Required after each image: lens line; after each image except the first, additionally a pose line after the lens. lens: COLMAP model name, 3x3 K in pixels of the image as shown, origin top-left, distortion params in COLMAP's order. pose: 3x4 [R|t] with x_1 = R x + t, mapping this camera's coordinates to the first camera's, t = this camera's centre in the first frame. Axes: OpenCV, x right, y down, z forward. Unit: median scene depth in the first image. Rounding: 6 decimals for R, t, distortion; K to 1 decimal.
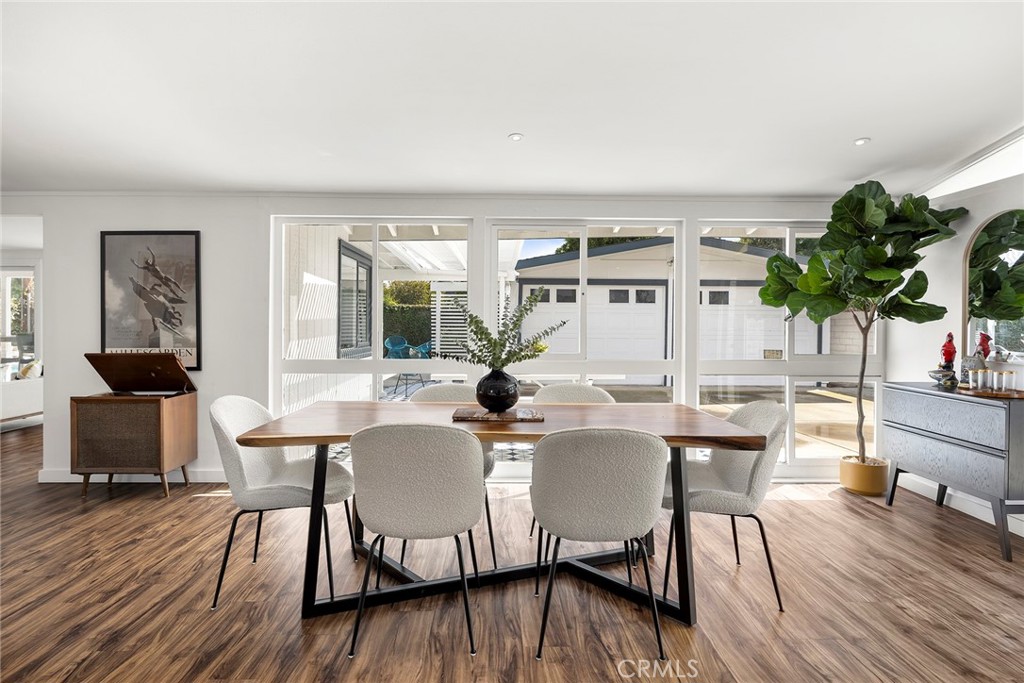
lens RADIAL K [[557.9, 0, 504.1], [0, 557.9, 336.3], [0, 0, 1]] dist [-0.000124, -0.001910]
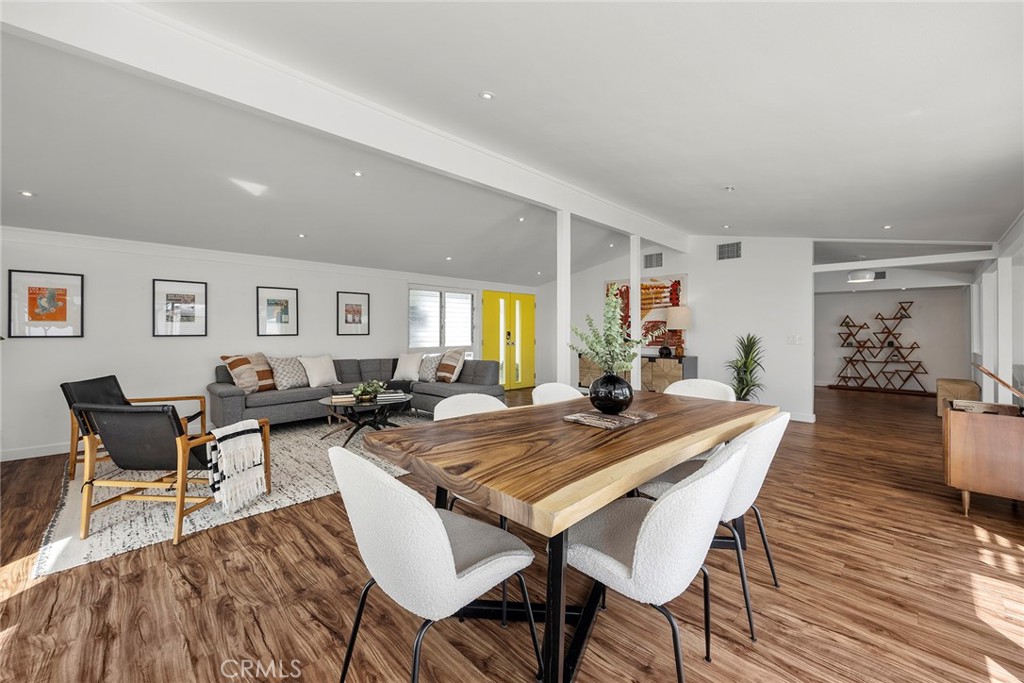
lens RADIAL K [[405.2, 0, 501.7], [0, 405.2, 331.2], [0, 0, 1]] dist [0.012465, 0.000397]
pose [[-0.719130, -0.013039, -0.694753, 0.522739], [-0.028847, 0.999522, 0.011101, -0.013714], [0.694276, 0.028025, -0.719163, 1.083200]]
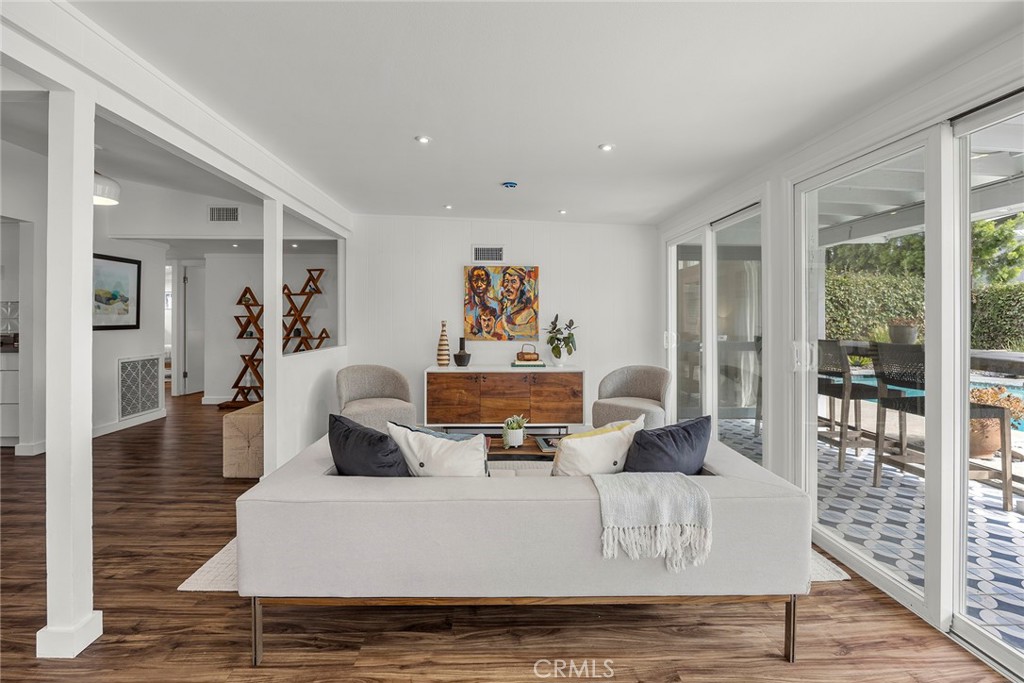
lens RADIAL K [[478.6, 0, 497.1], [0, 478.6, 315.8], [0, 0, 1]] dist [-0.017285, 0.001188]
pose [[0.000090, -0.011291, -0.999936, -1.008202], [-0.030653, 0.999466, -0.011289, -0.046462], [0.999530, 0.030652, -0.000256, 1.726463]]
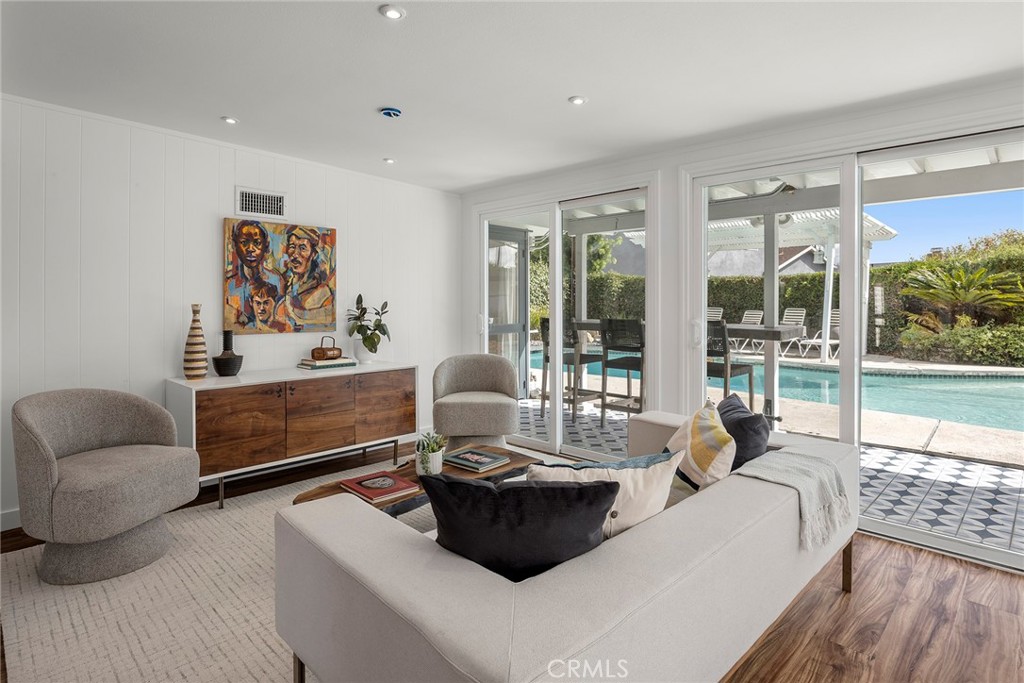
lens RADIAL K [[553.2, 0, 520.6], [0, 553.2, 299.7], [0, 0, 1]] dist [0.000544, 0.000281]
pose [[0.708128, -0.009488, -0.706021, -1.303929], [-0.014551, 0.999501, -0.028026, -0.031905], [0.705934, 0.030119, 0.707637, 1.276073]]
